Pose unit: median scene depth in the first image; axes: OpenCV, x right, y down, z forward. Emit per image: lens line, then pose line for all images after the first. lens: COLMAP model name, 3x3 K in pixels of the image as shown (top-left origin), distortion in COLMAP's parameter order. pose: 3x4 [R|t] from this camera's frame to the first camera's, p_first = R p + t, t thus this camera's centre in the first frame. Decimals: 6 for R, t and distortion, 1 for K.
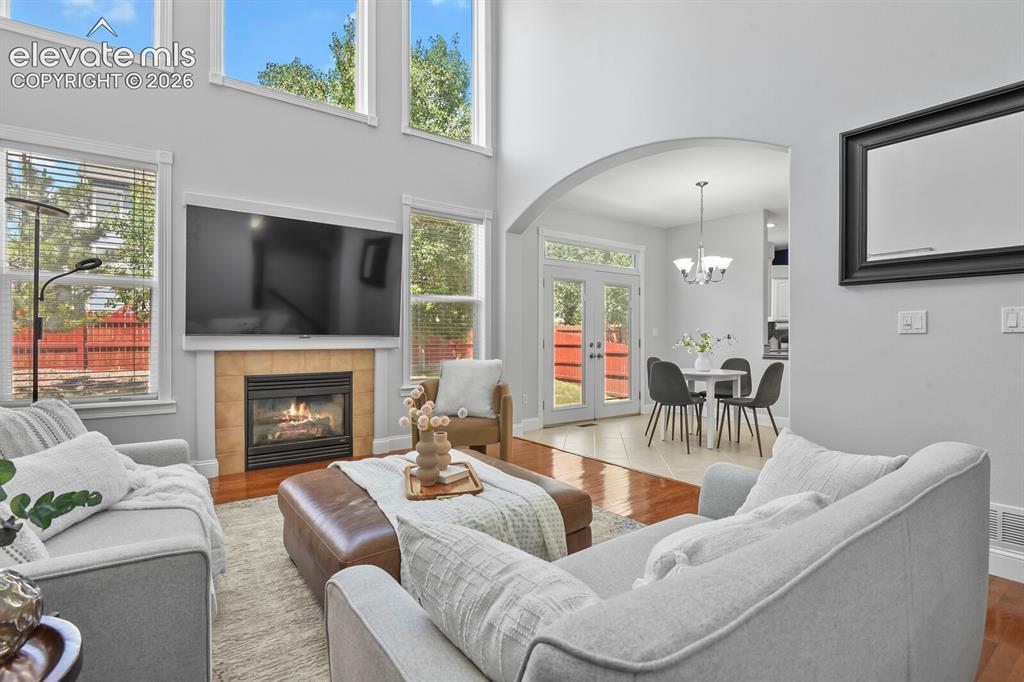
lens RADIAL K [[495.1, 0, 514.7], [0, 495.1, 336.5], [0, 0, 1]] dist [-0.005237, -0.004077]
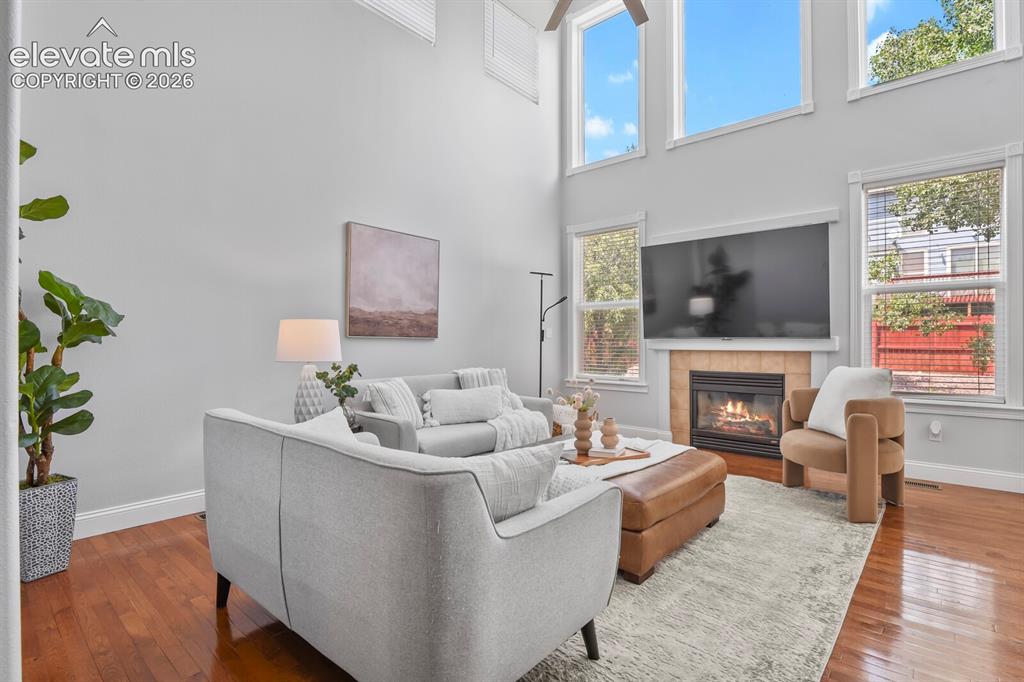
lens RADIAL K [[495.1, 0, 520.3], [0, 495.1, 341.0], [0, 0, 1]] dist [-0.005237, -0.004077]
pose [[0.221078, -0.005163, -0.975243, 0.550725], [0.000926, 0.999987, -0.005084, 0.010329], [0.975256, 0.000220, 0.221080, 0.287899]]
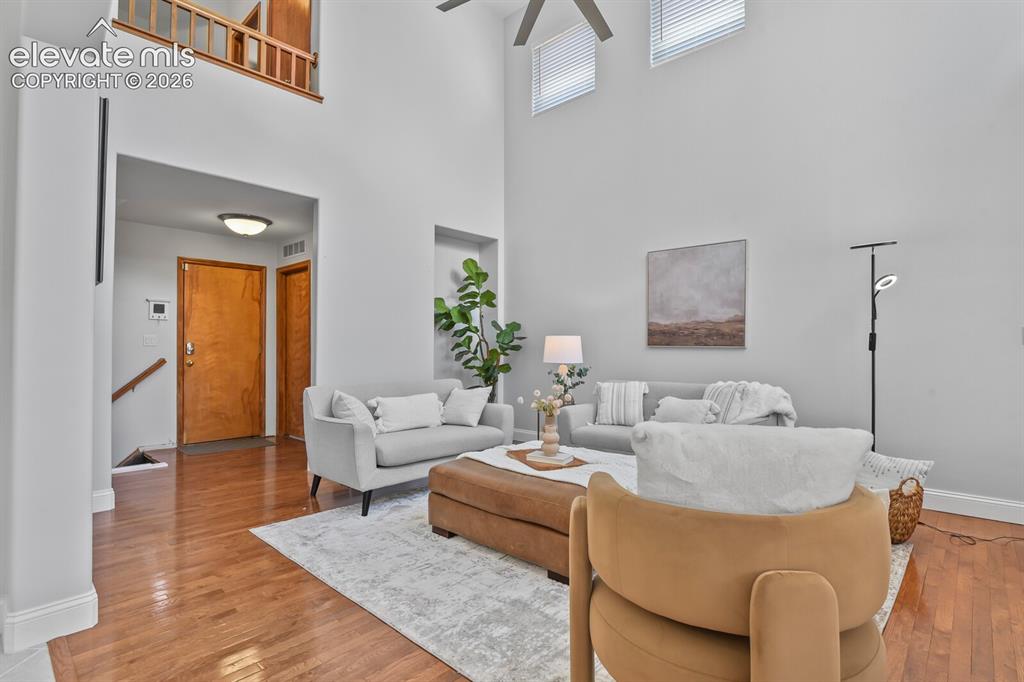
lens RADIAL K [[495.1, 0, 515.2], [0, 495.1, 344.3], [0, 0, 1]] dist [-0.005237, -0.004077]
pose [[-0.984683, -0.006982, -0.174216, 0.080895], [-0.005363, 0.999938, -0.009762, 0.005632], [0.174273, -0.008678, -0.984659, 1.233099]]
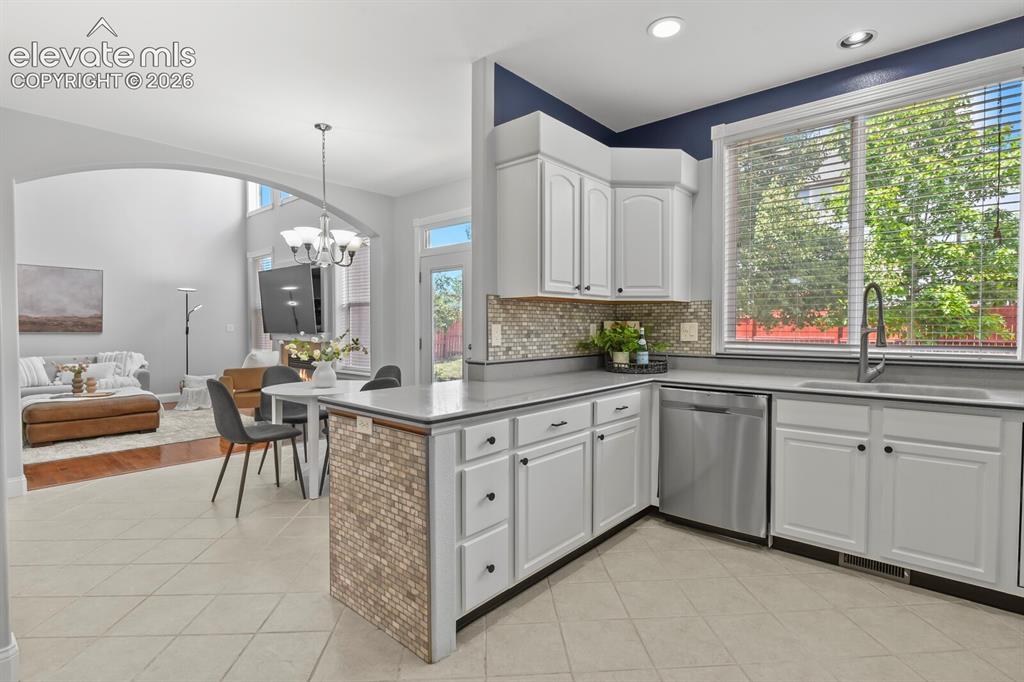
lens RADIAL K [[495.1, 0, 517.7], [0, 495.1, 343.3], [0, 0, 1]] dist [-0.005237, -0.004077]
pose [[0.211378, 0.027771, -0.977010, 1.414642], [-0.003013, 0.999610, 0.027762, -0.015526], [0.977400, -0.002925, 0.211379, 1.384557]]
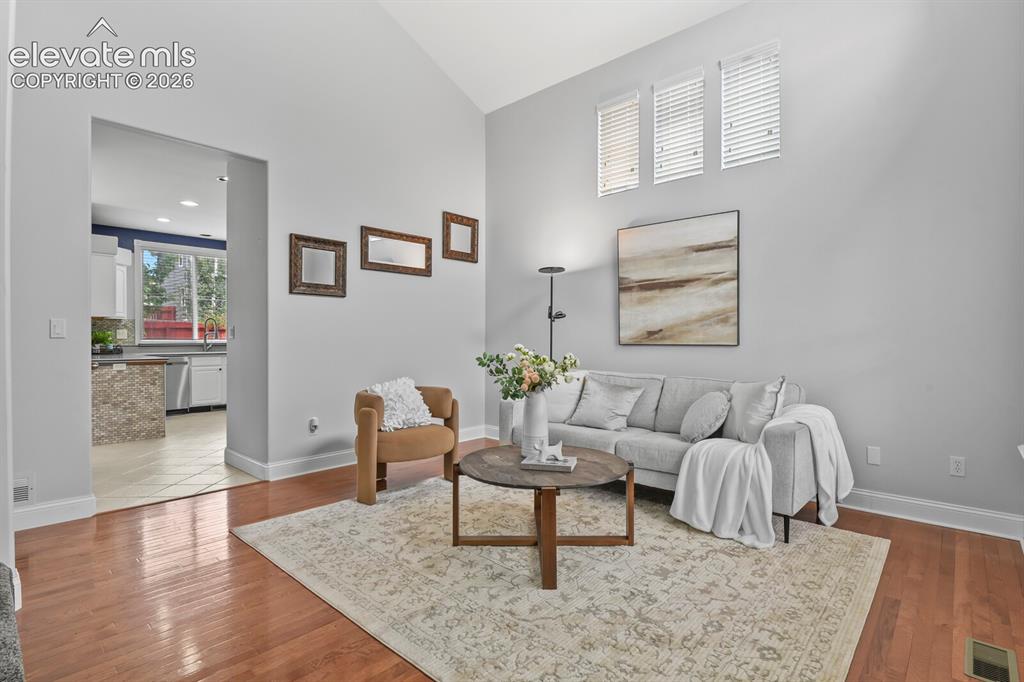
lens RADIAL K [[495.1, 0, 514.6], [0, 495.1, 343.3], [0, 0, 1]] dist [-0.005237, -0.004077]
pose [[0.982424, -0.004526, 0.186608, 1.676149], [0.003289, 0.999971, 0.006939, 0.011915], [-0.186634, -0.006203, 0.982410, -0.096174]]
